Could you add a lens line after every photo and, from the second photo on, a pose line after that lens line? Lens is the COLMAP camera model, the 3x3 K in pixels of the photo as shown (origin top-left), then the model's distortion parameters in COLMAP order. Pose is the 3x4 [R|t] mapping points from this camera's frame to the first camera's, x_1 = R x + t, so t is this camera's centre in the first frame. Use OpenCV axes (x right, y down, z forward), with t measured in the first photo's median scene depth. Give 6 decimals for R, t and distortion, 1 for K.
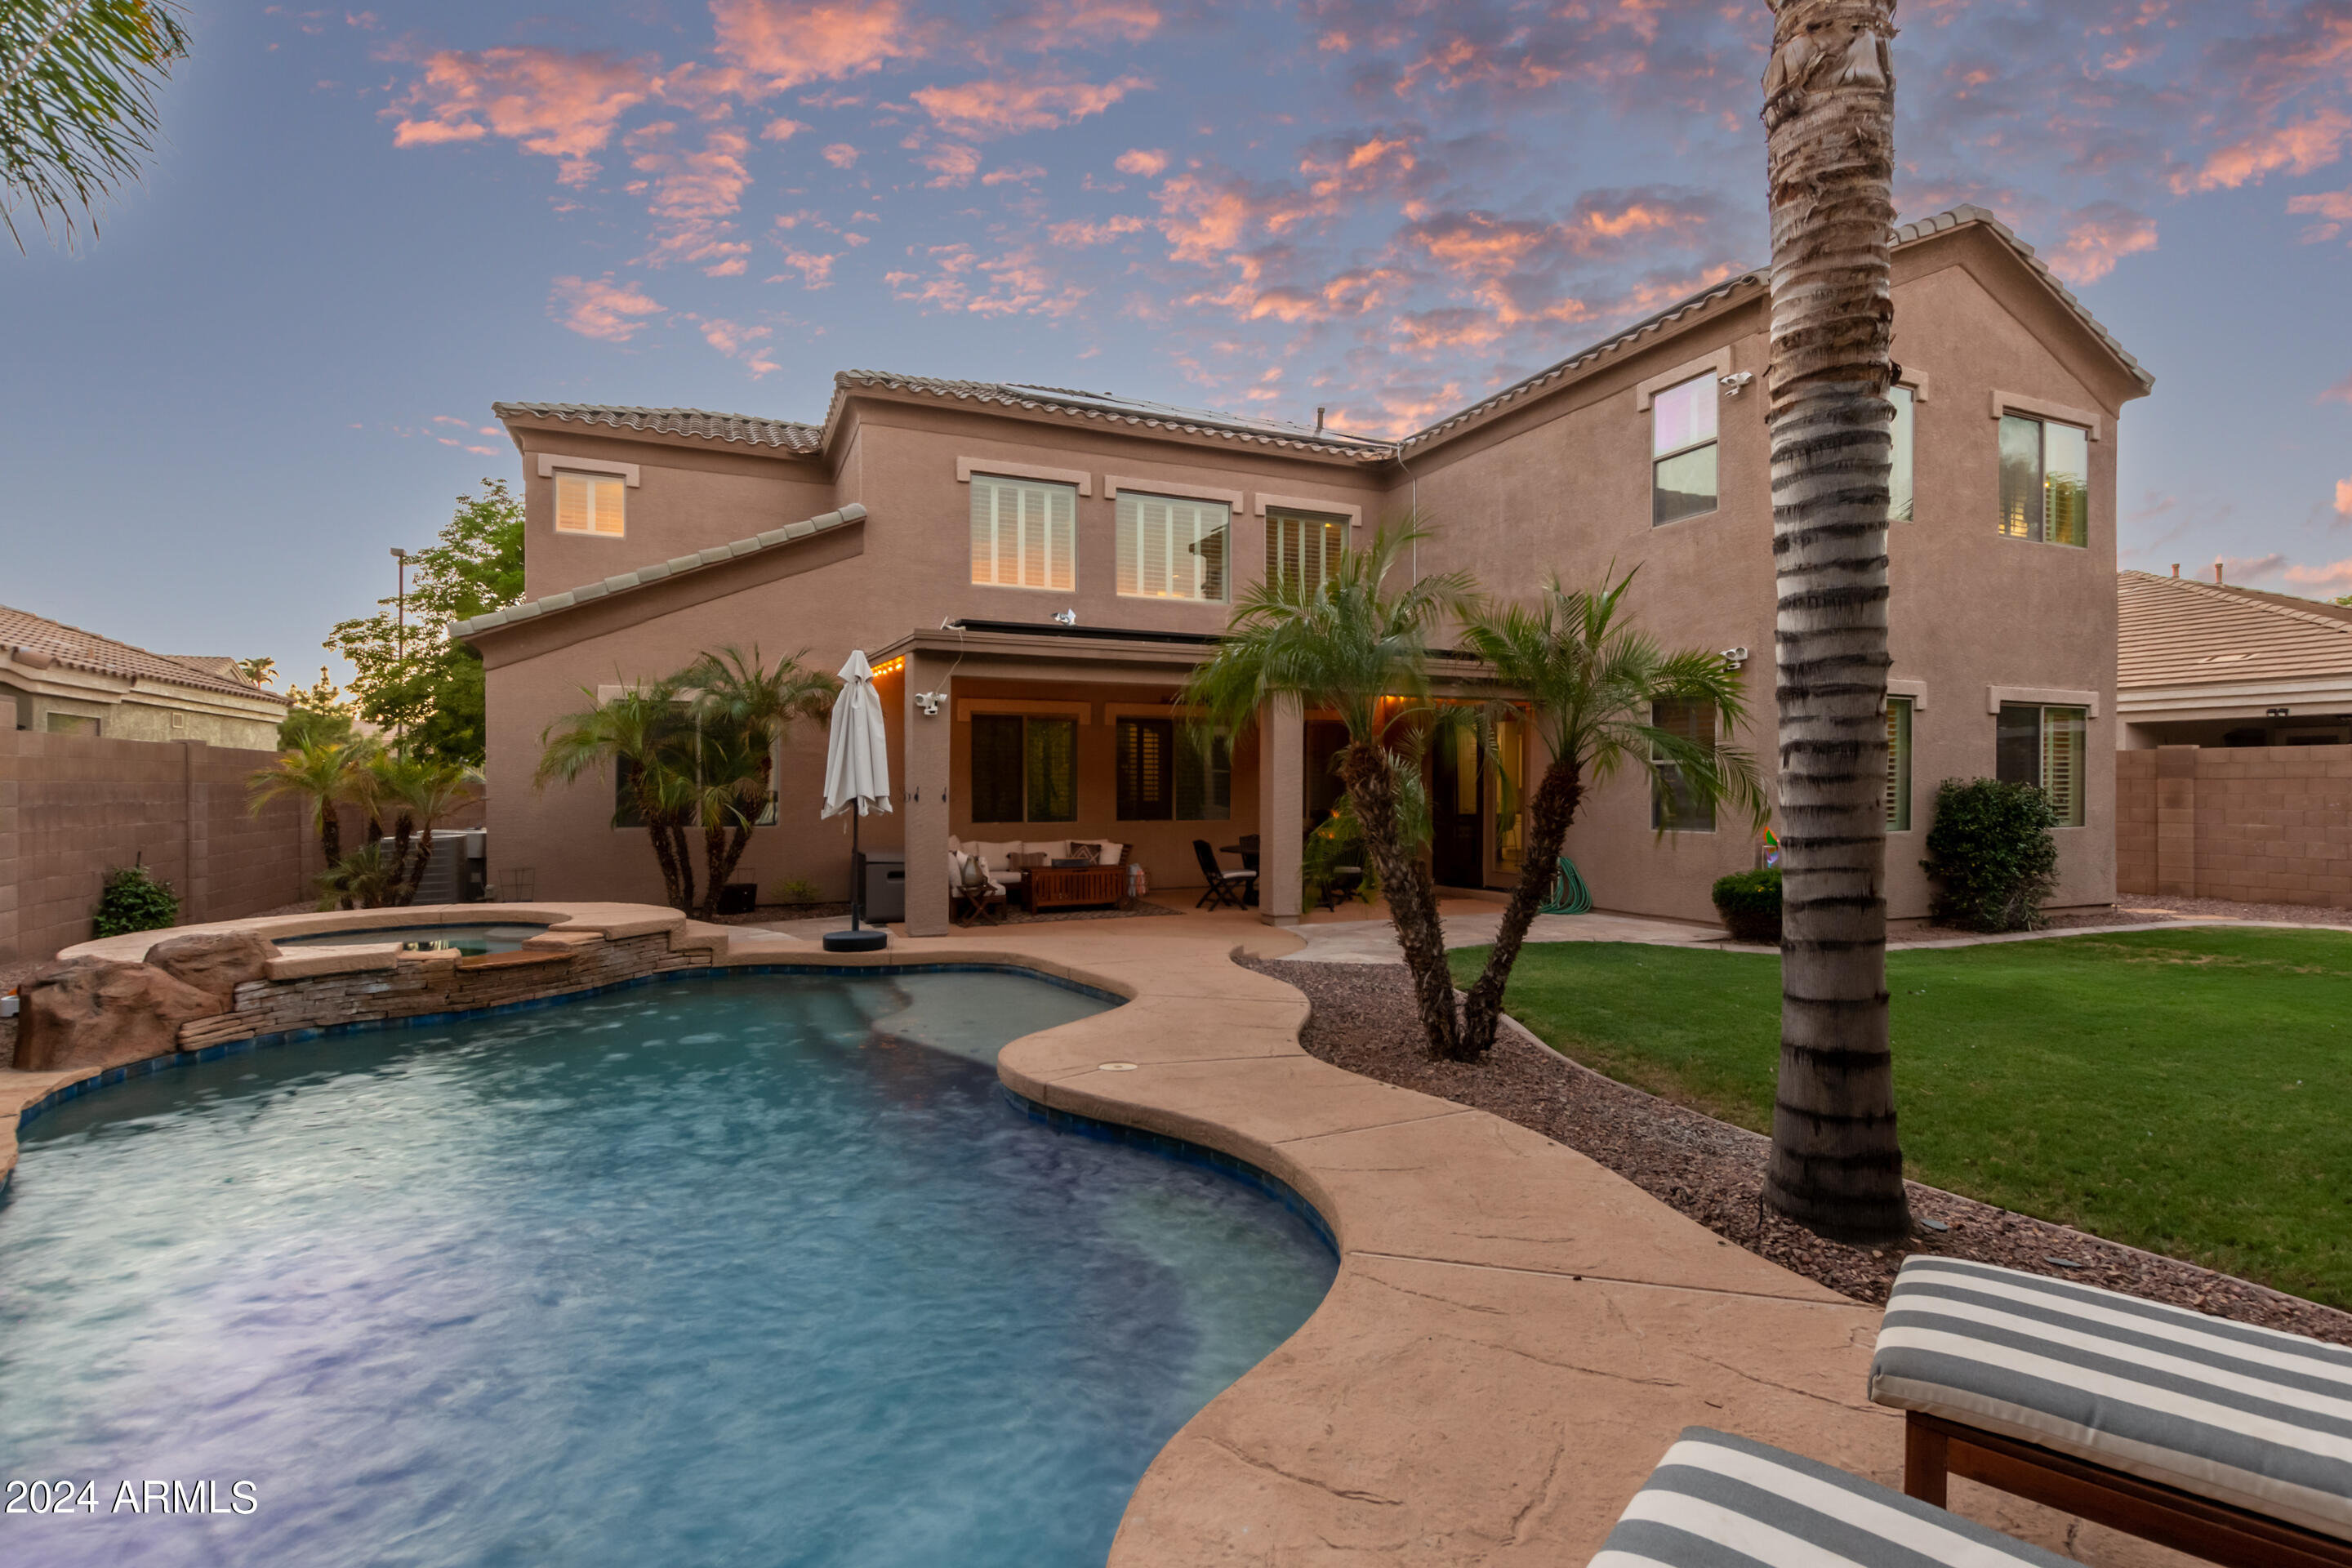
lens RADIAL K [[1071.1, 0, 1176.0], [0, 1071.1, 784.0], [0, 0, 1]] dist [-0.004648, -0.000337]
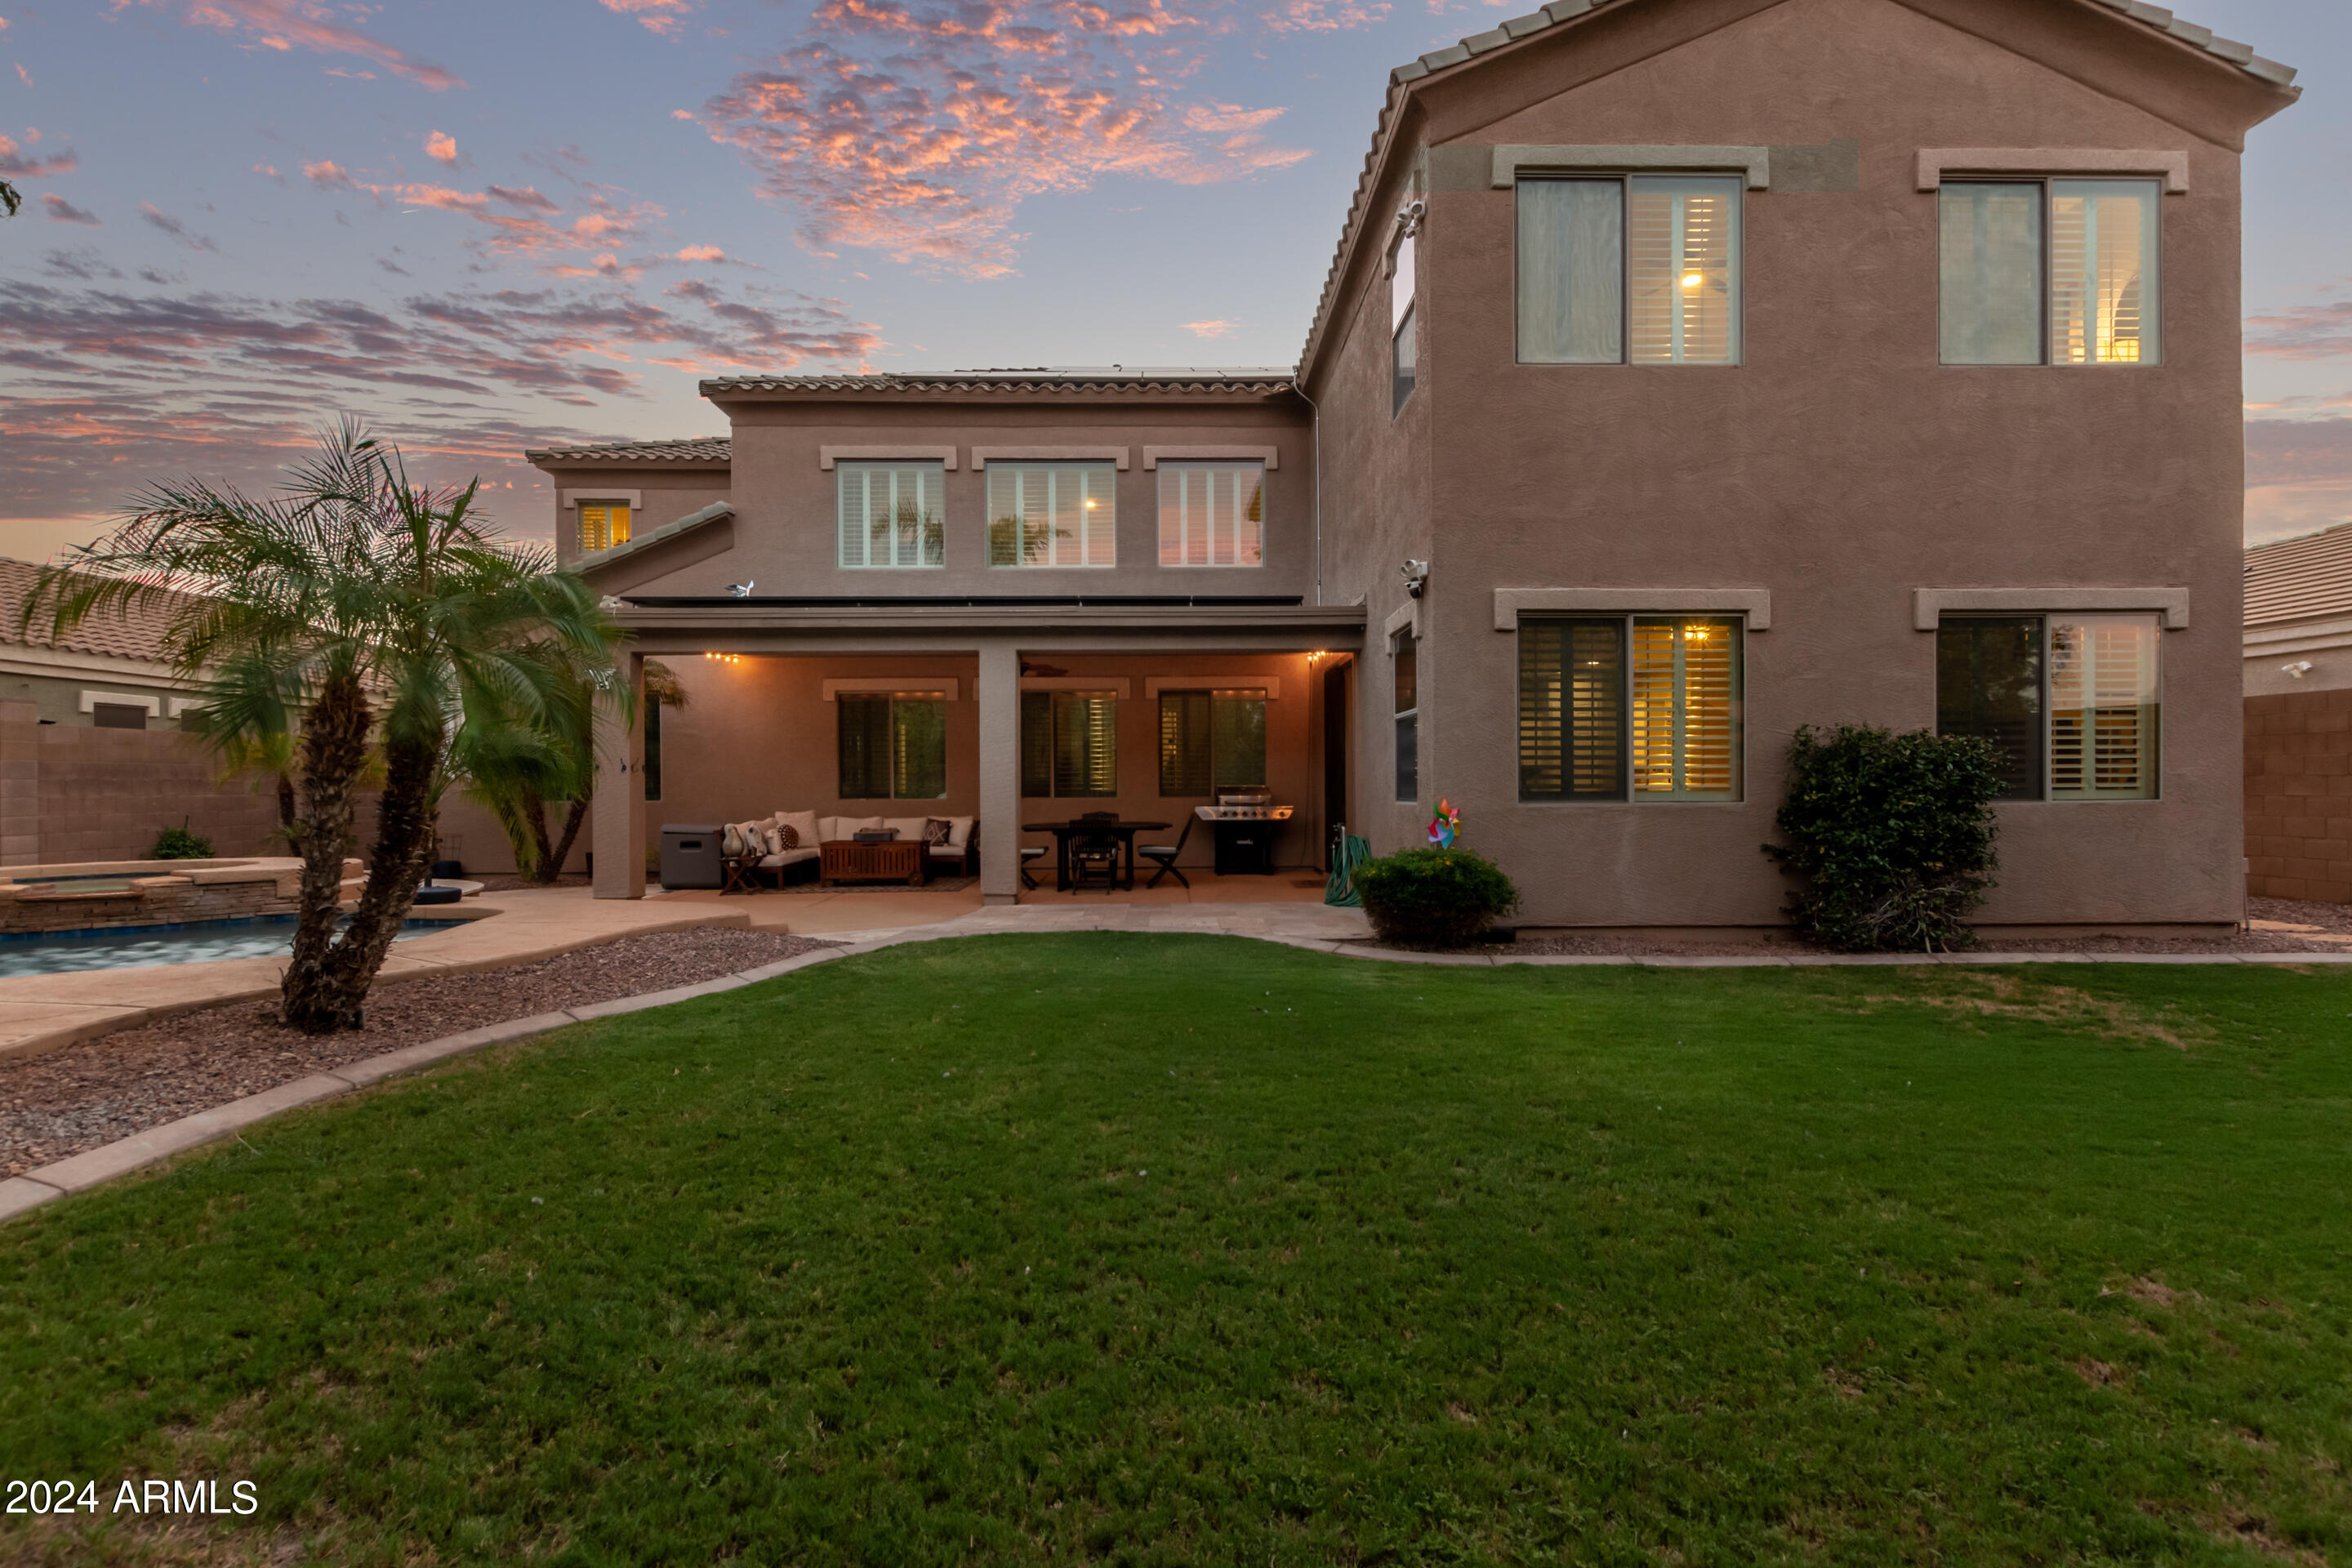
lens RADIAL K [[1071.1, 0, 1176.0], [0, 1071.1, 784.0], [0, 0, 1]] dist [-0.004648, -0.000337]
pose [[0.923379, -0.007313, -0.383821, 0.520862], [0.010511, 0.999925, 0.006235, 0.019733], [0.383746, -0.009791, 0.923387, 0.171266]]
